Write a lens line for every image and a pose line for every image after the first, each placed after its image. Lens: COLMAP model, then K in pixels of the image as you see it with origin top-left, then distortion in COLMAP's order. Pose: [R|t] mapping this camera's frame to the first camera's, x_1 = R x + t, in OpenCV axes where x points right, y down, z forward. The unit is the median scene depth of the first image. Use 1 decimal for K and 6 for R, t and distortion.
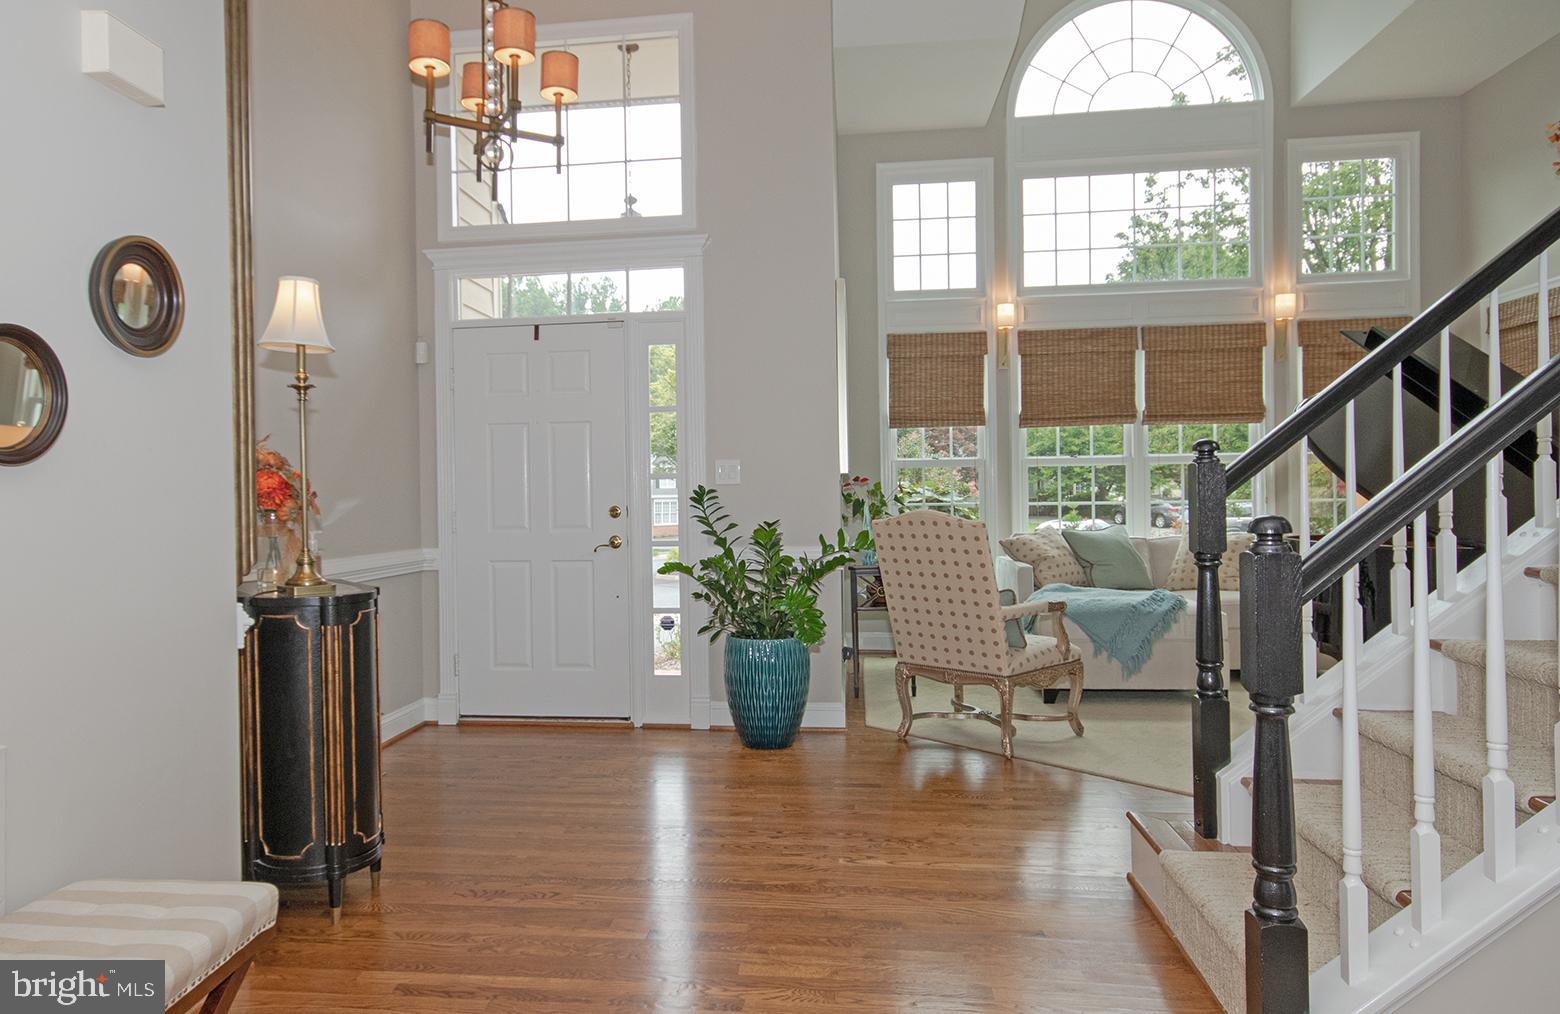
lens RADIAL K [[999.2, 0, 736.0], [0, 999.2, 496.8], [0, 0, 1]] dist [0.021345, 0.005265]
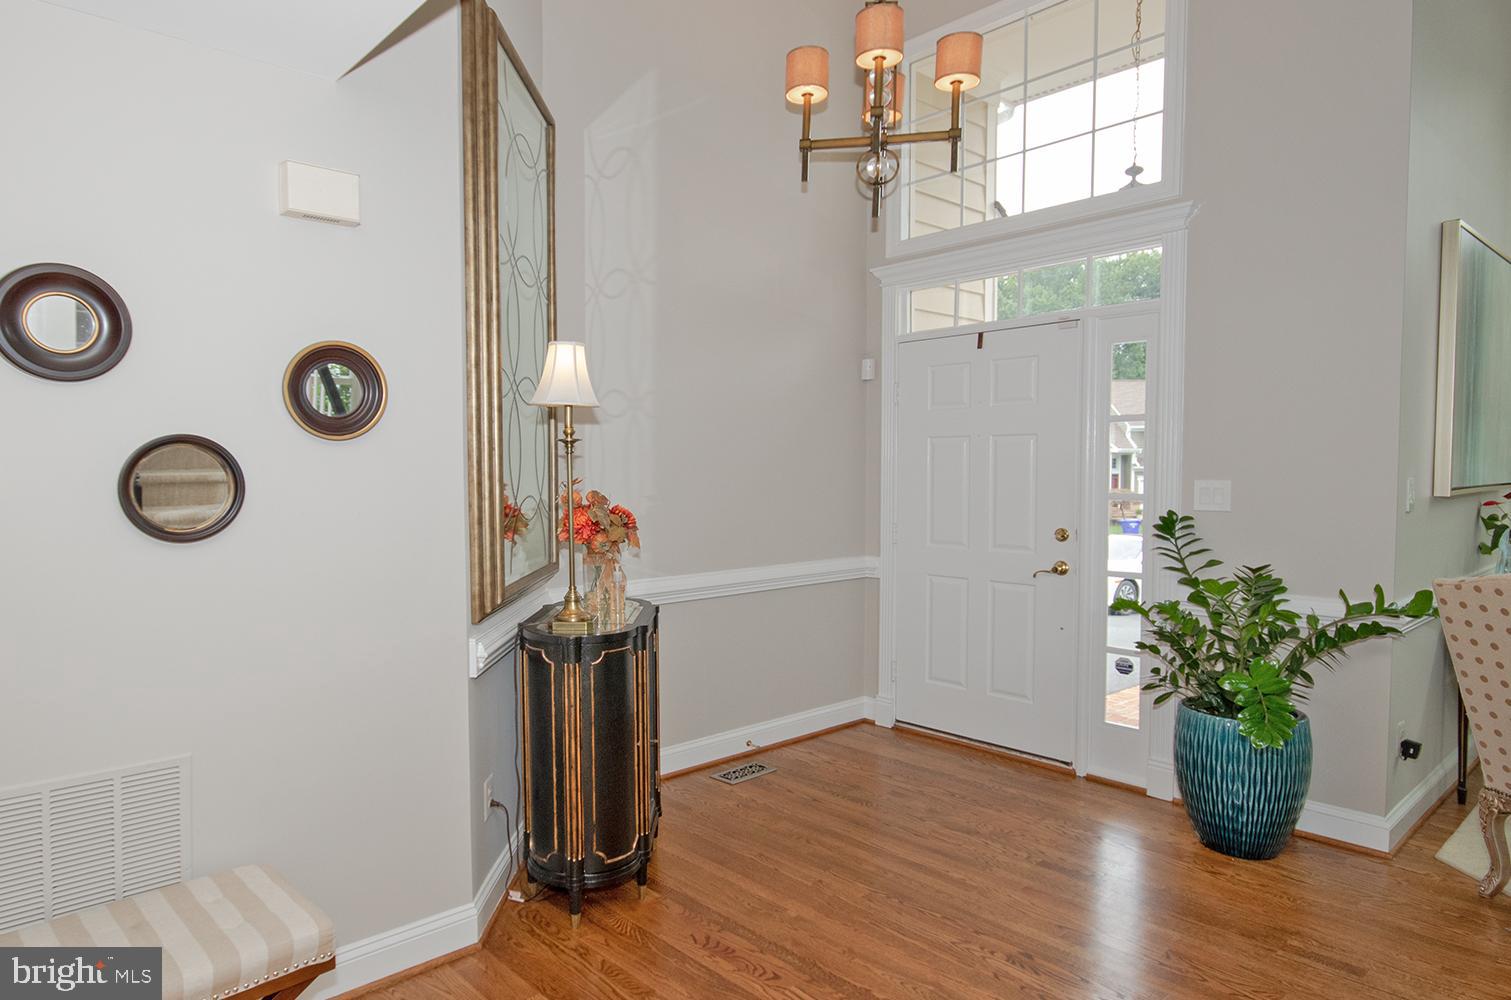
lens RADIAL K [[863.7, 0, 743.5], [0, 863.7, 495.6], [0, 0, 1]] dist [0.013872, -0.000033]
pose [[0.734149, 0.056397, -0.676643, 0.188505], [-0.020725, 0.997942, 0.060689, -0.059805], [0.678672, -0.030531, 0.733806, 0.233067]]
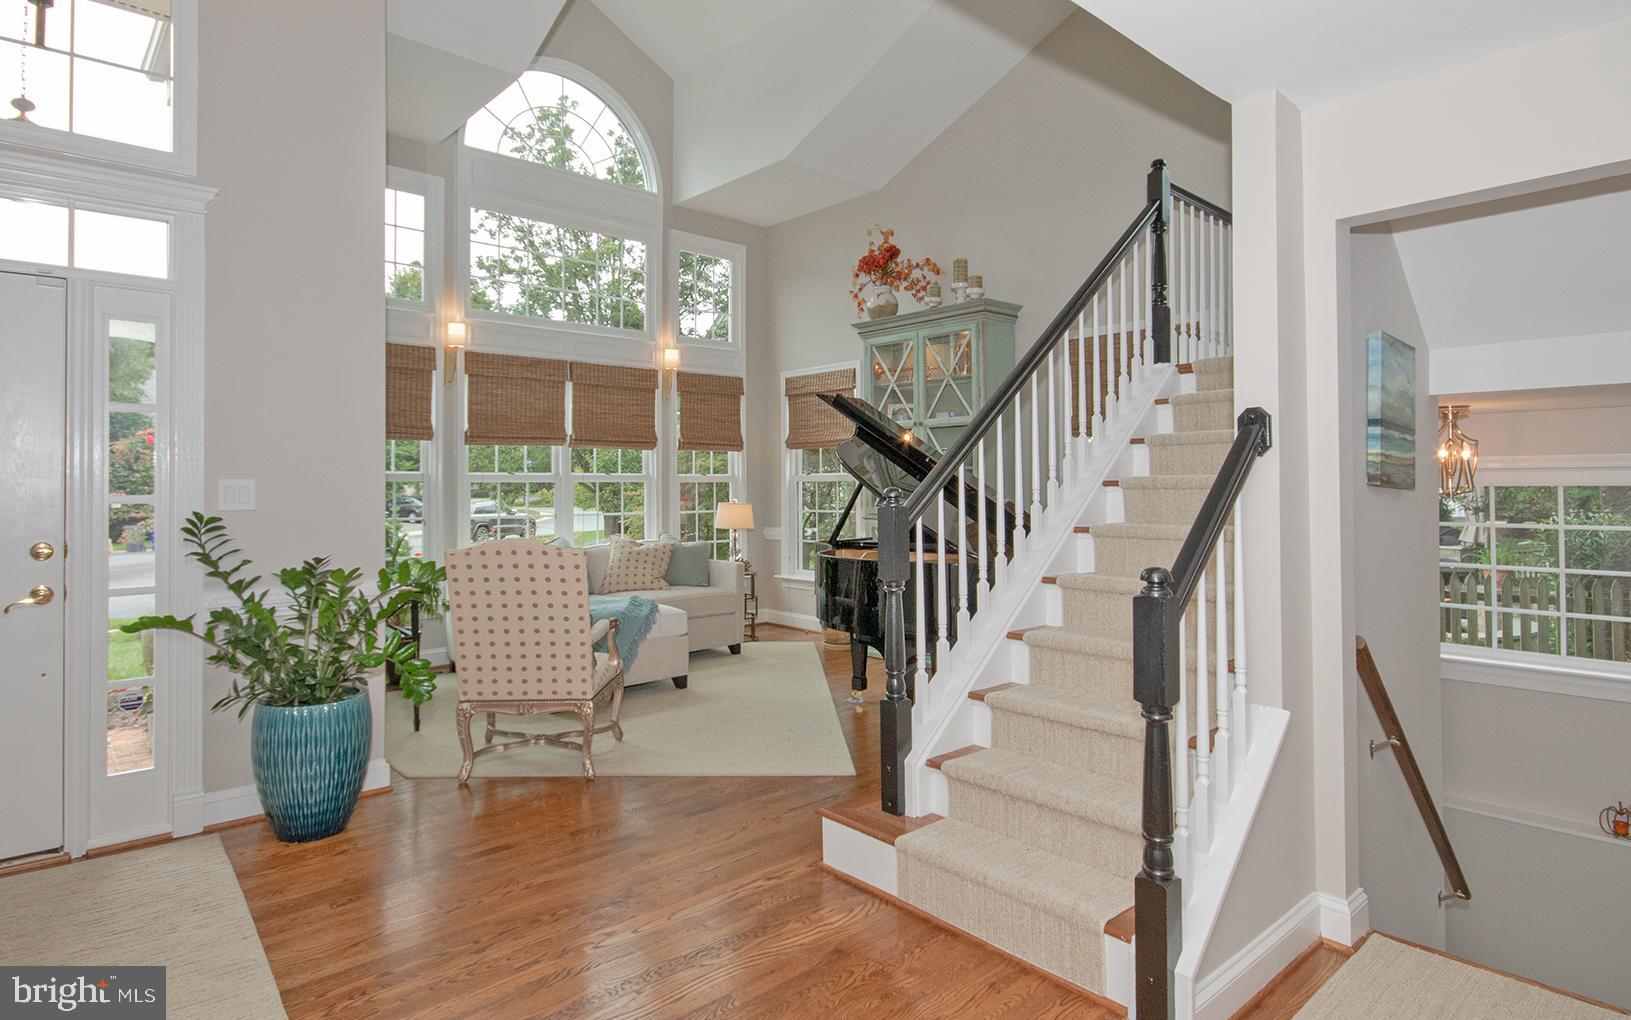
lens RADIAL K [[876.2, 0, 780.1], [0, 876.2, 469.1], [0, 0, 1]] dist [0.017631, 0.000333]
pose [[0.674932, 0.024045, 0.737488, -0.232639], [-0.004020, 0.999574, -0.028911, -0.026753], [-0.737869, 0.016548, 0.674742, 0.214321]]
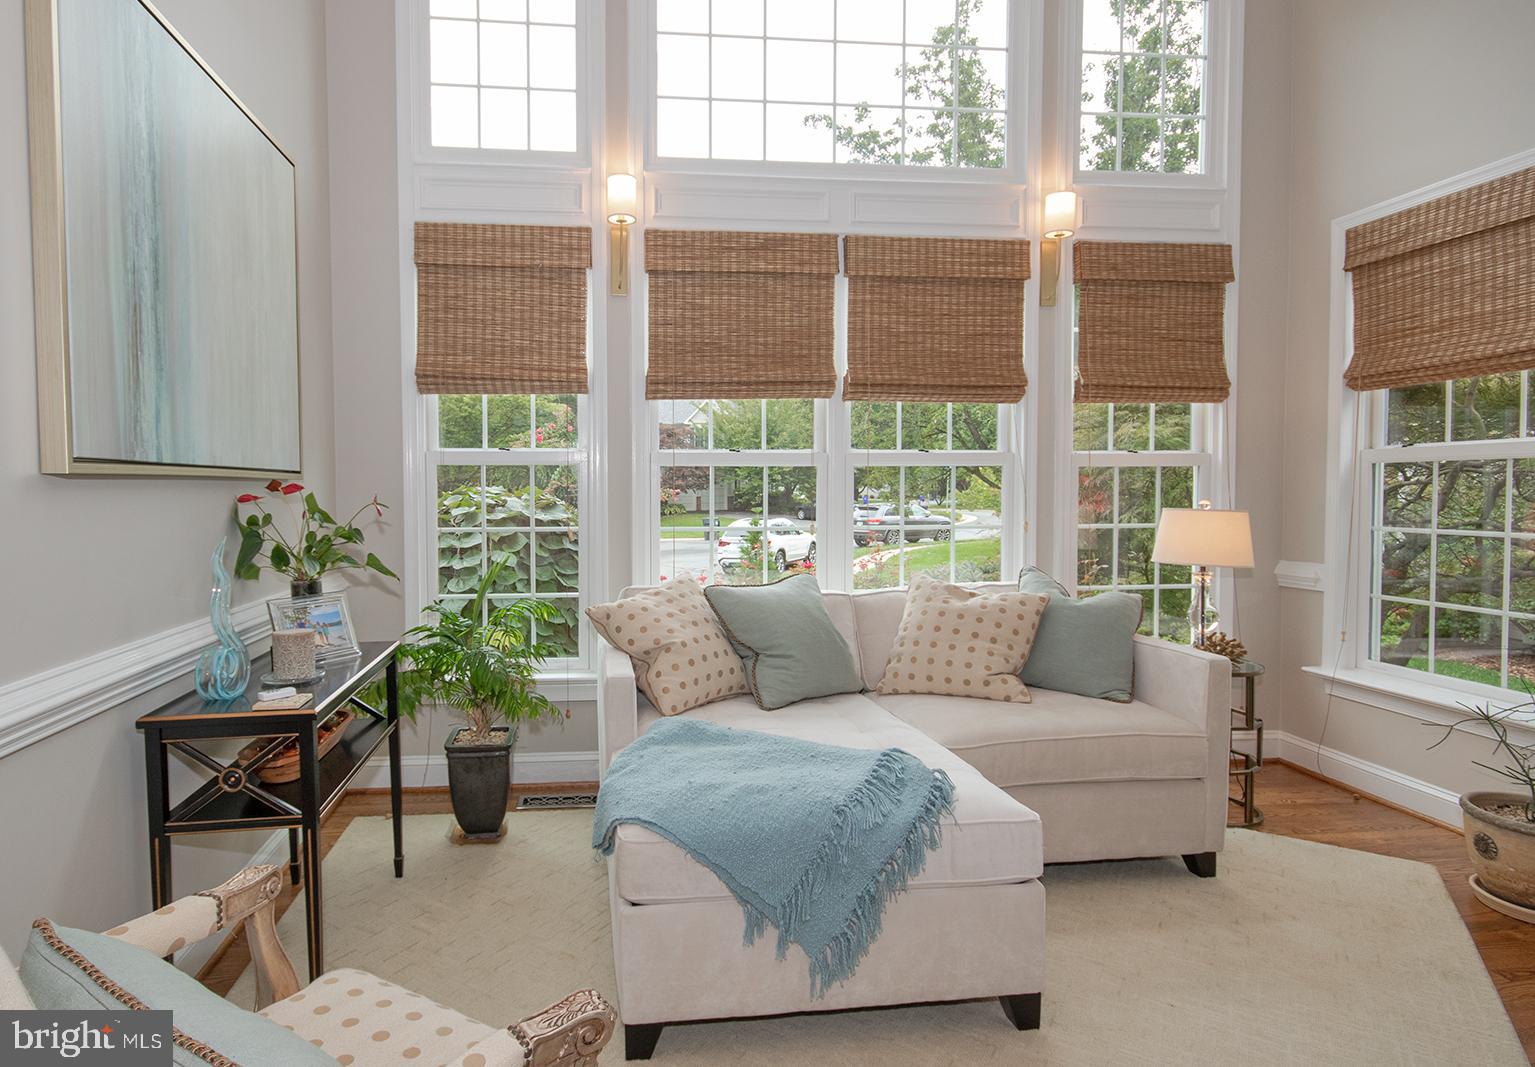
lens RADIAL K [[843.5, 0, 681.1], [0, 843.5, 516.7], [0, 0, 1]] dist [0.001749, 0.002600]
pose [[0.974741, 0.003898, 0.223303, 0.274493], [-0.010436, 0.999551, 0.028103, -0.020806], [-0.223093, -0.029724, 0.974344, 0.731827]]
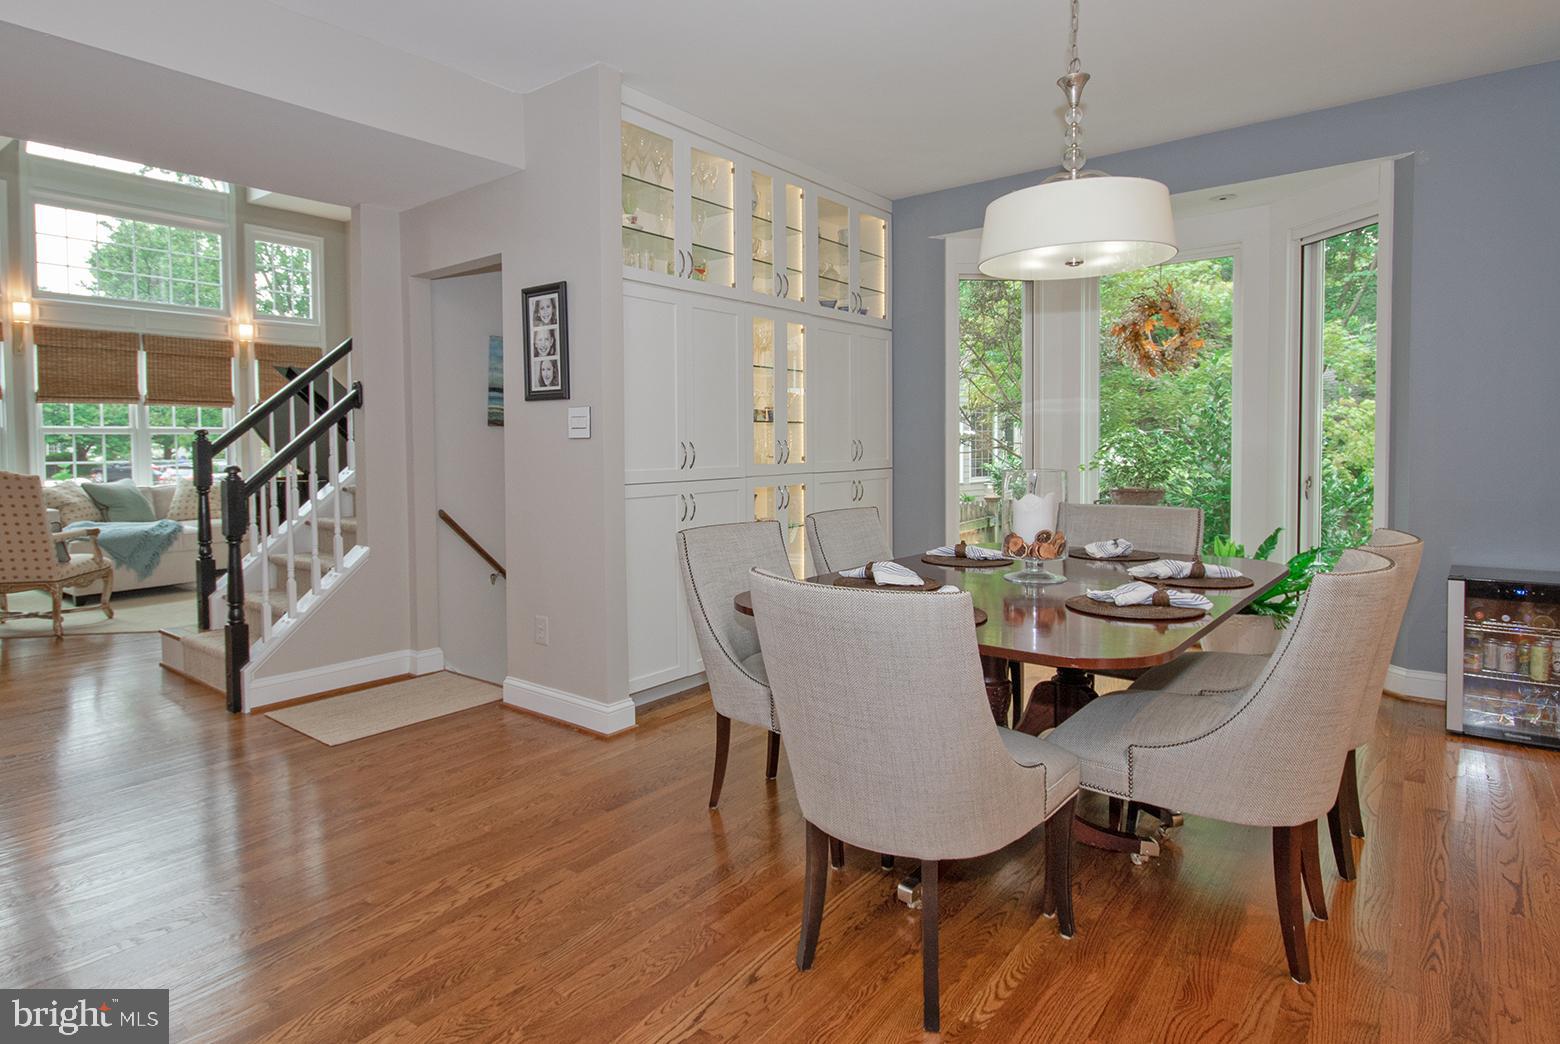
lens RADIAL K [[860.7, 0, 728.6], [0, 860.7, 472.0], [0, 0, 1]] dist [-0.000876, -0.001931]
pose [[0.538740, -0.018945, 0.842259, -0.222955], [0.003313, 0.999787, 0.020369, -0.002334], [-0.842466, -0.008183, 0.538688, -0.438306]]
